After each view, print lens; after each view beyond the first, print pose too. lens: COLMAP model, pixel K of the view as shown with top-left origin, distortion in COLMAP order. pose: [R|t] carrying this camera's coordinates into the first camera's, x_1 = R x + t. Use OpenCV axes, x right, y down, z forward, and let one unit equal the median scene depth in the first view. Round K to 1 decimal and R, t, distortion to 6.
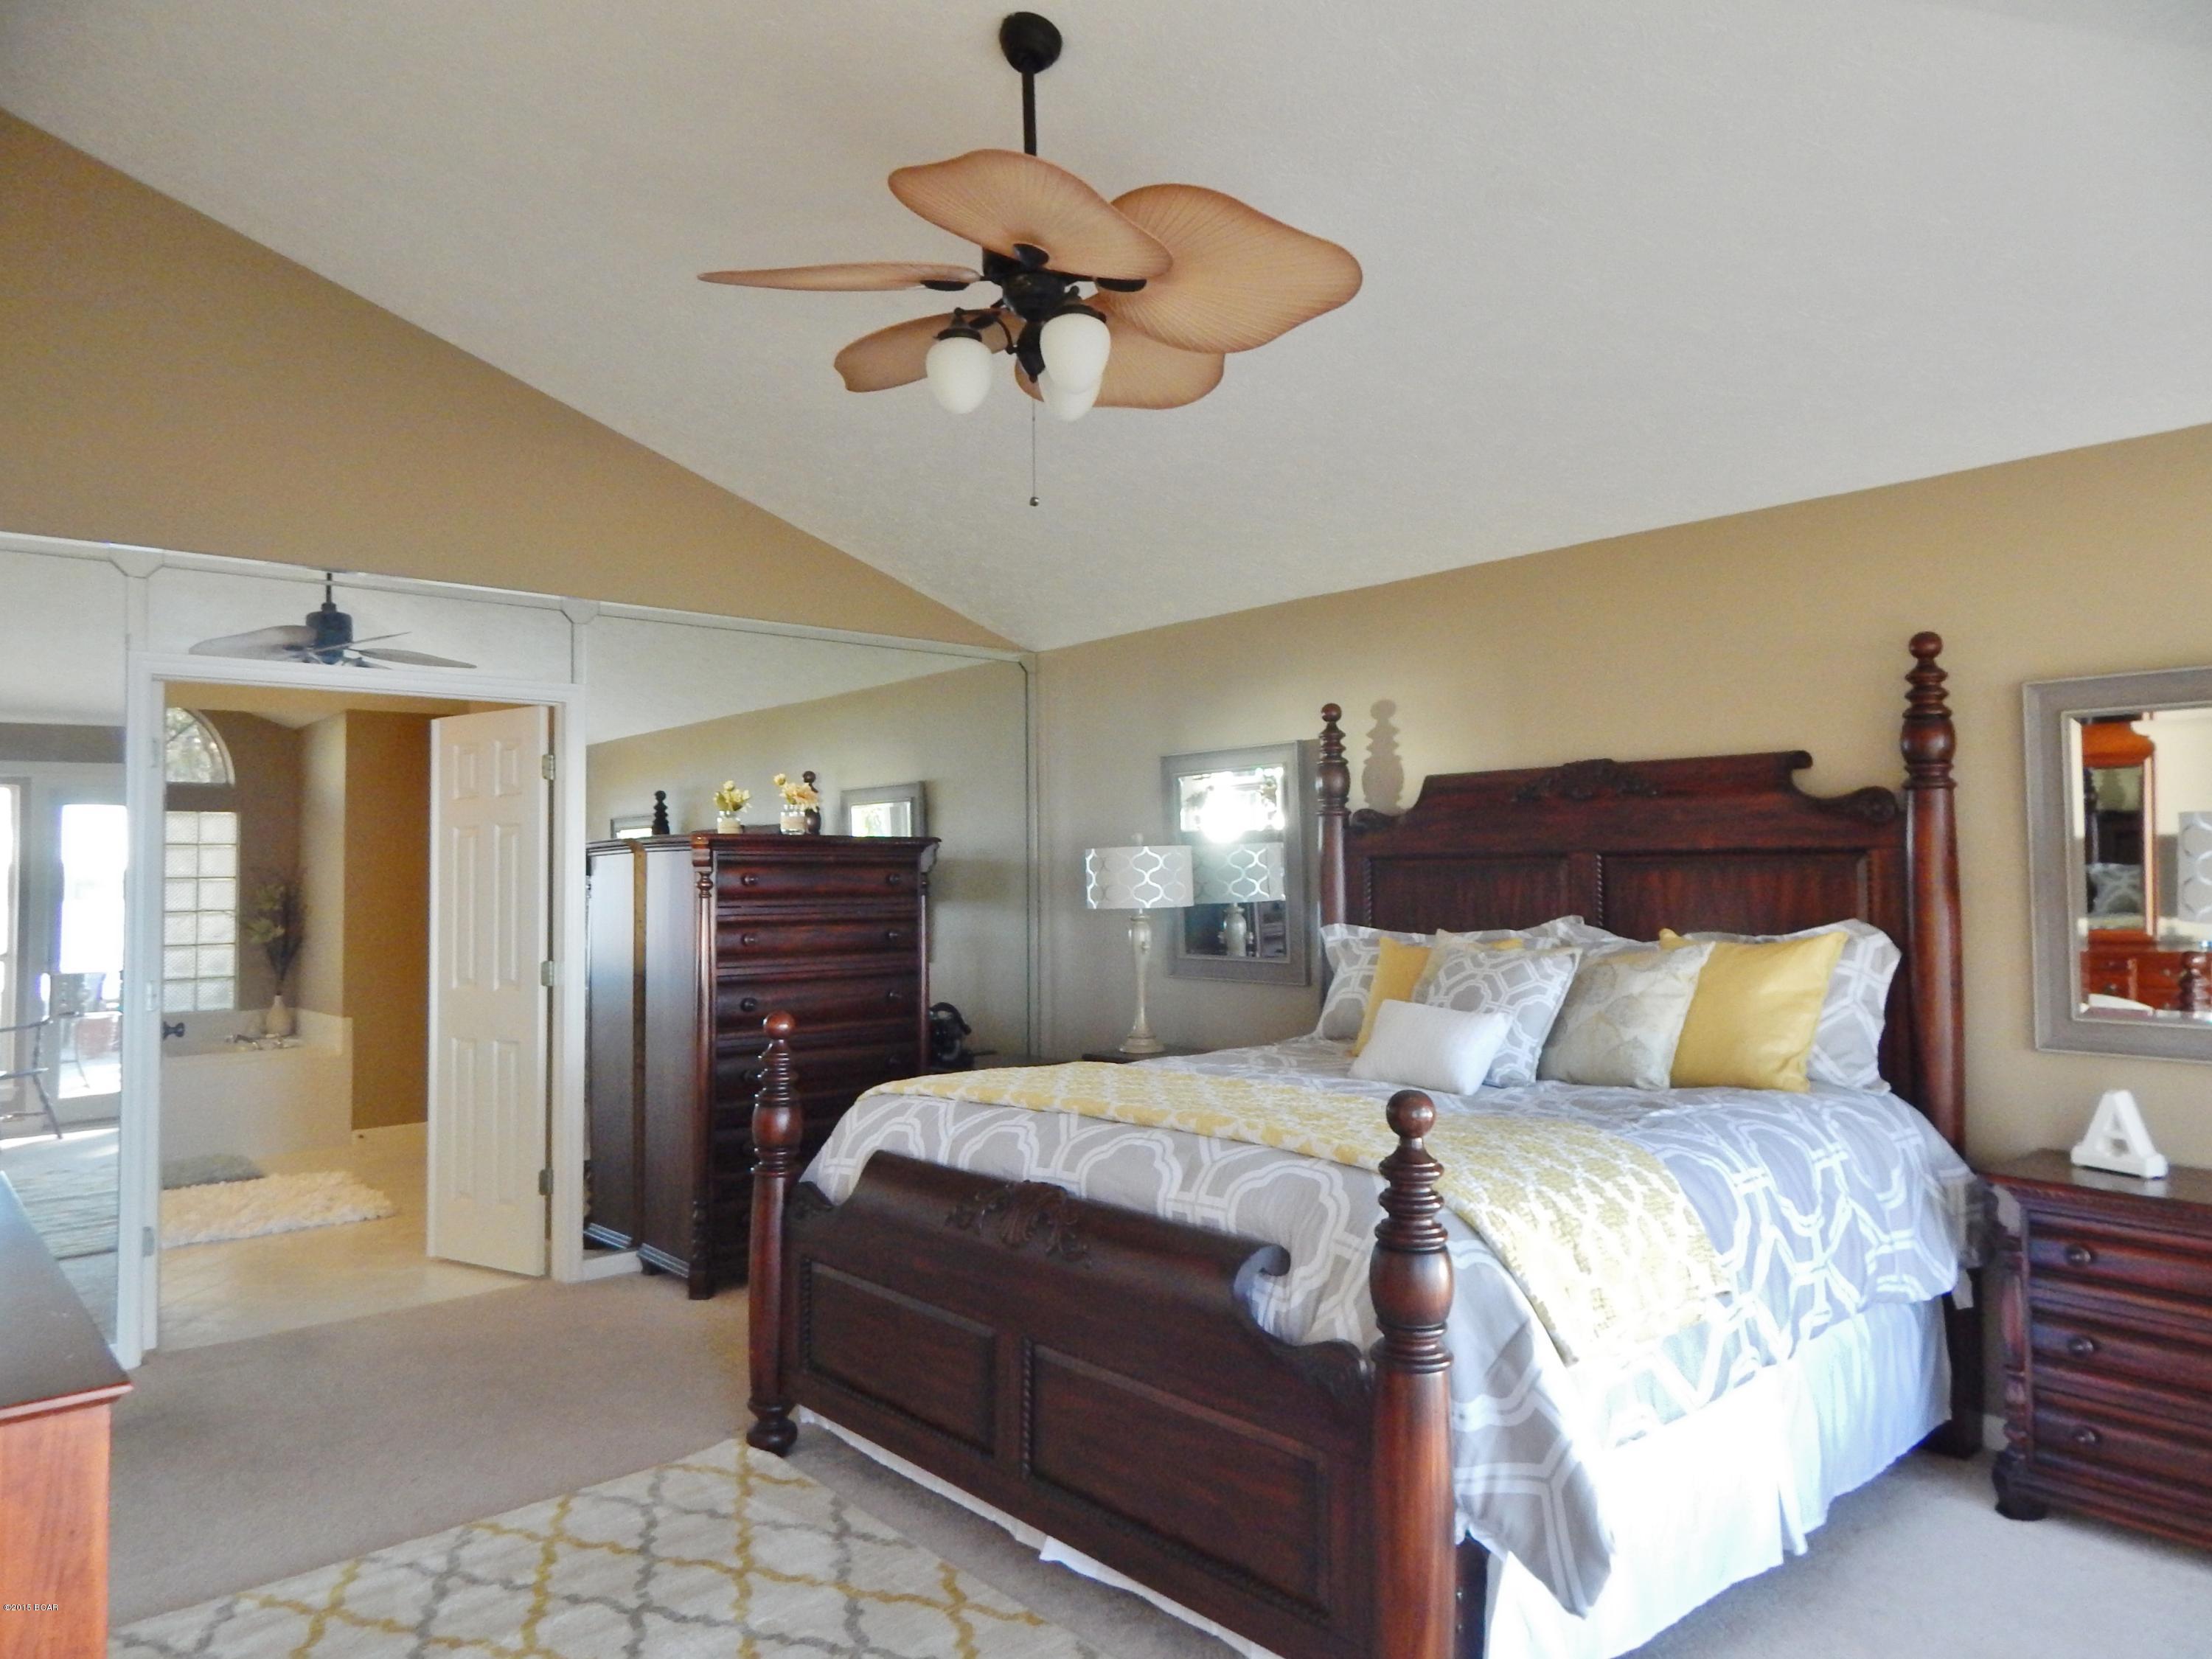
lens RADIAL K [[1462.0, 0, 1101.8], [0, 1462.0, 820.4], [0, 0, 1]] dist [0.000936, -0.005760]
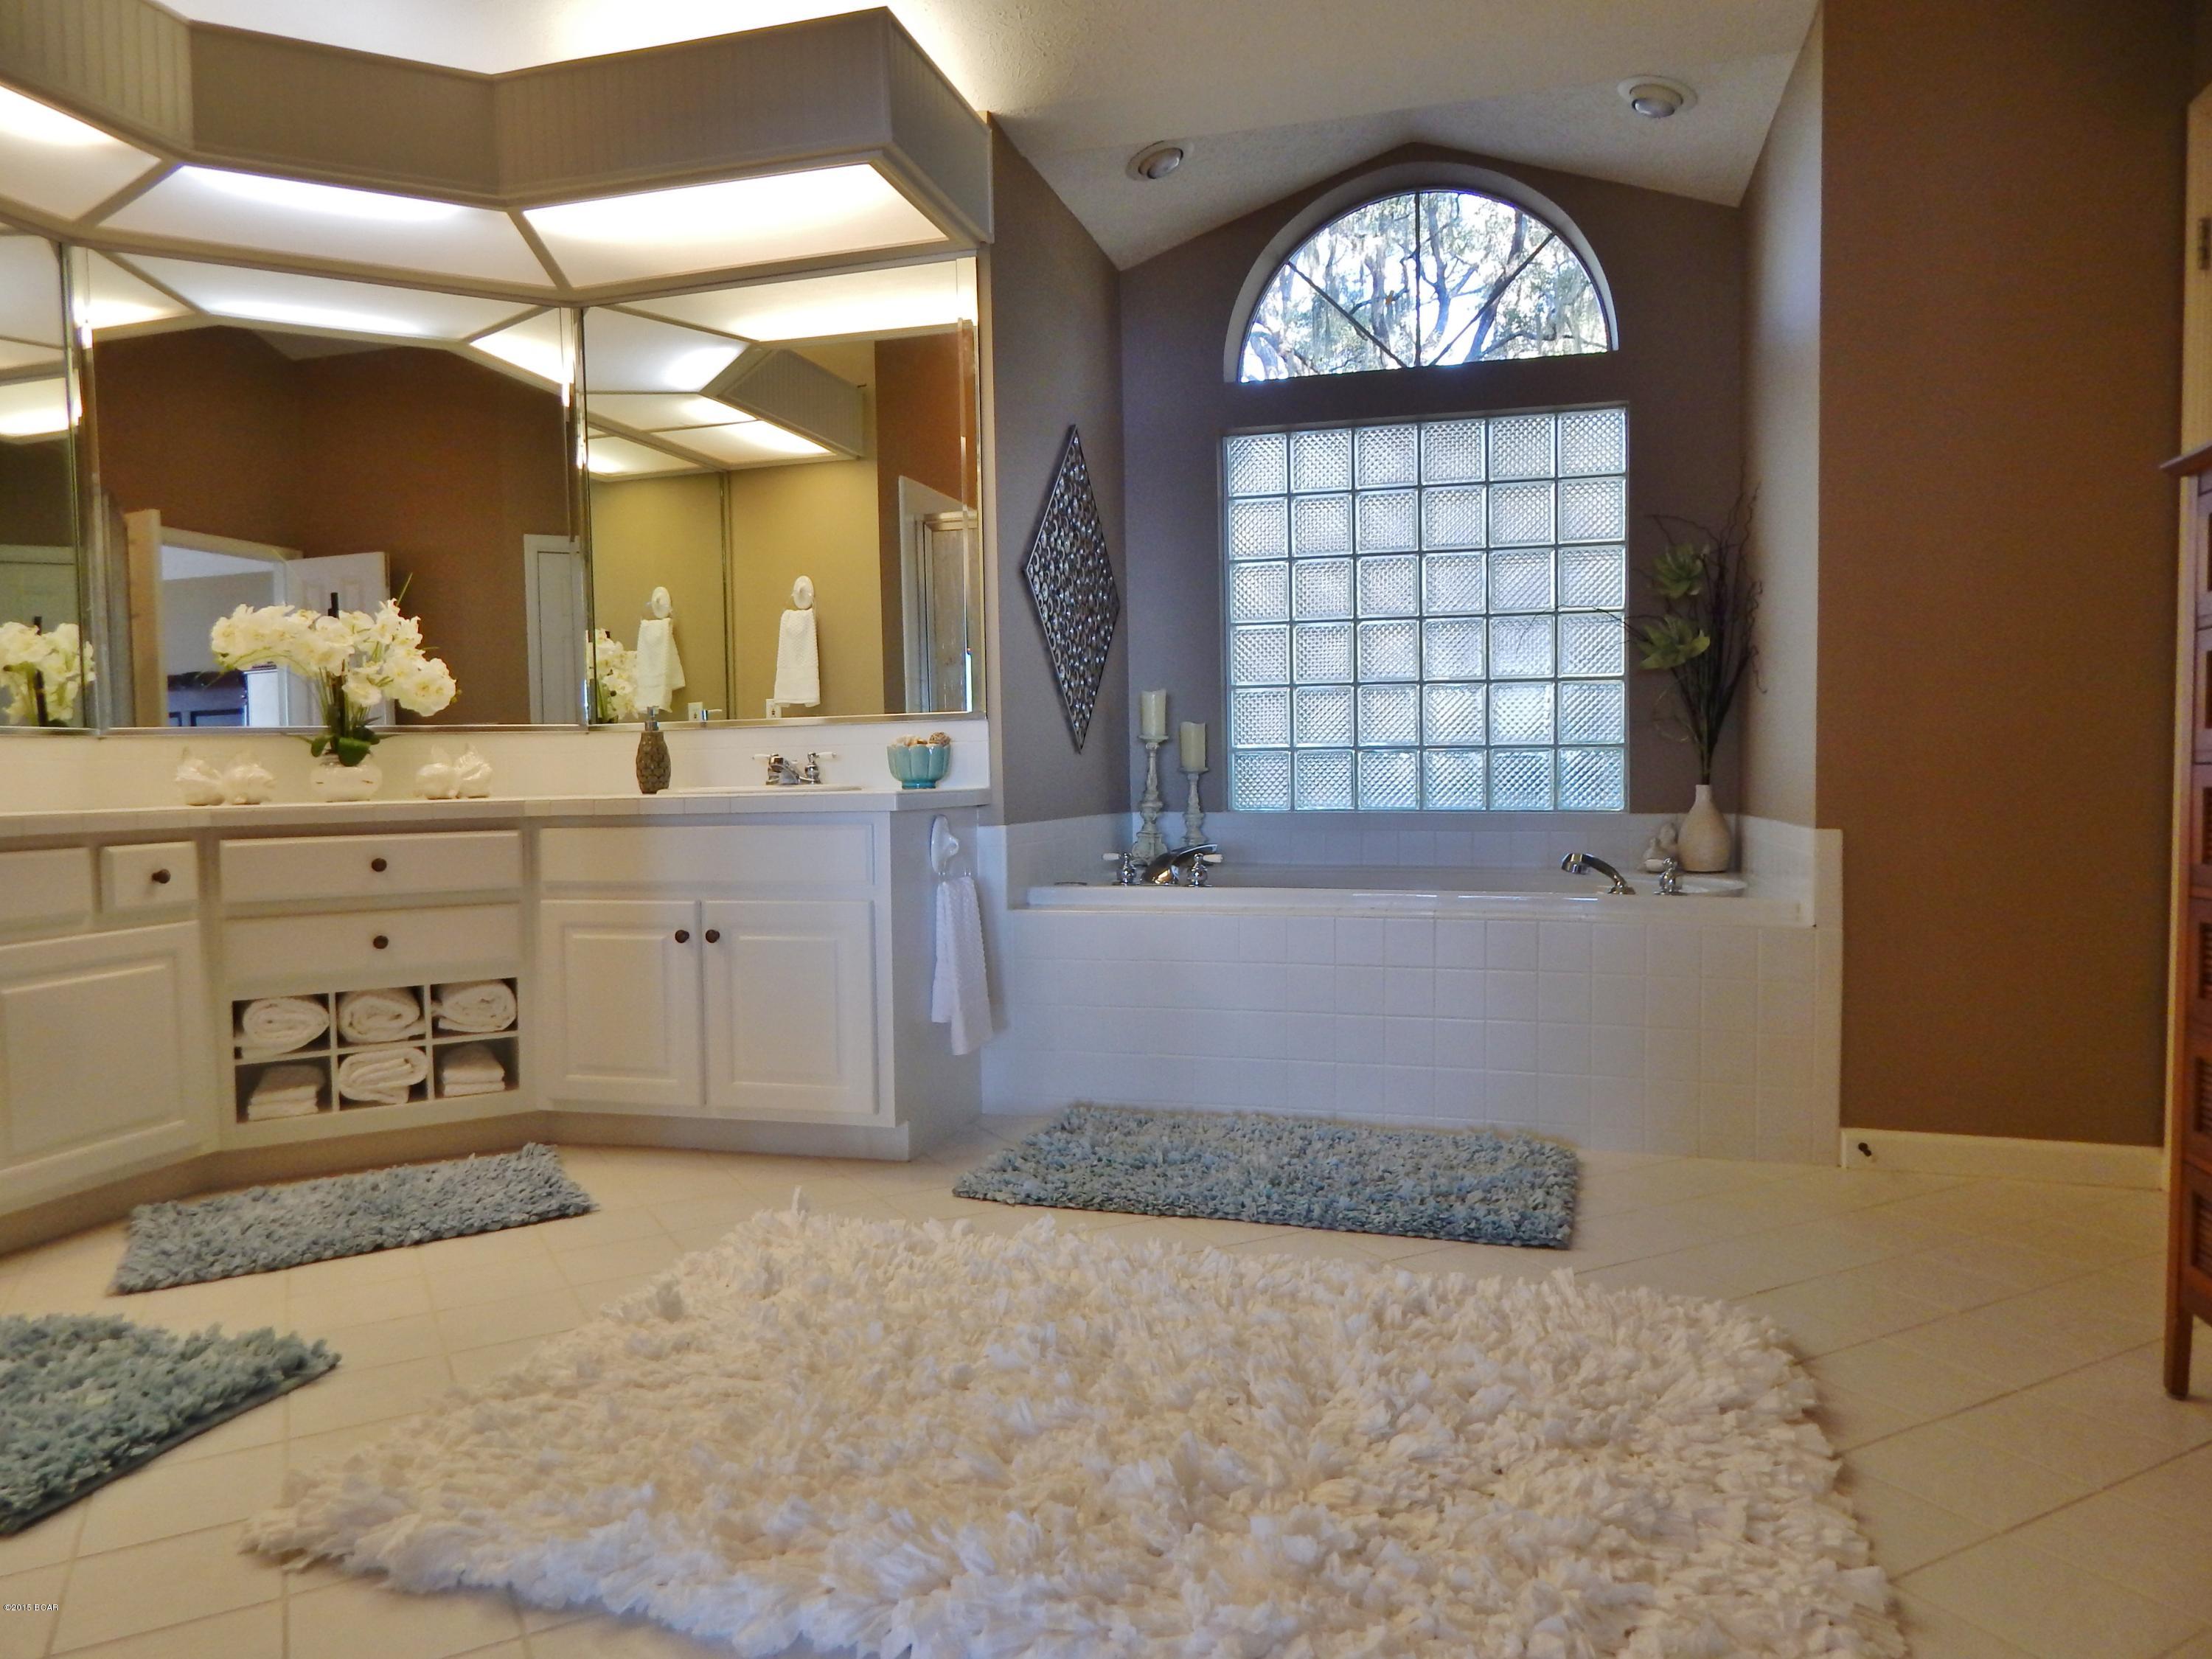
lens RADIAL K [[1462.0, 0, 1107.0], [0, 1462.0, 824.7], [0, 0, 1]] dist [0.000936, -0.005760]
pose [[0.548471, 0.040962, -0.835166, -0.279729], [0.038615, 0.996493, 0.074234, 0.090850], [0.835278, -0.072966, 0.544965, 0.588638]]
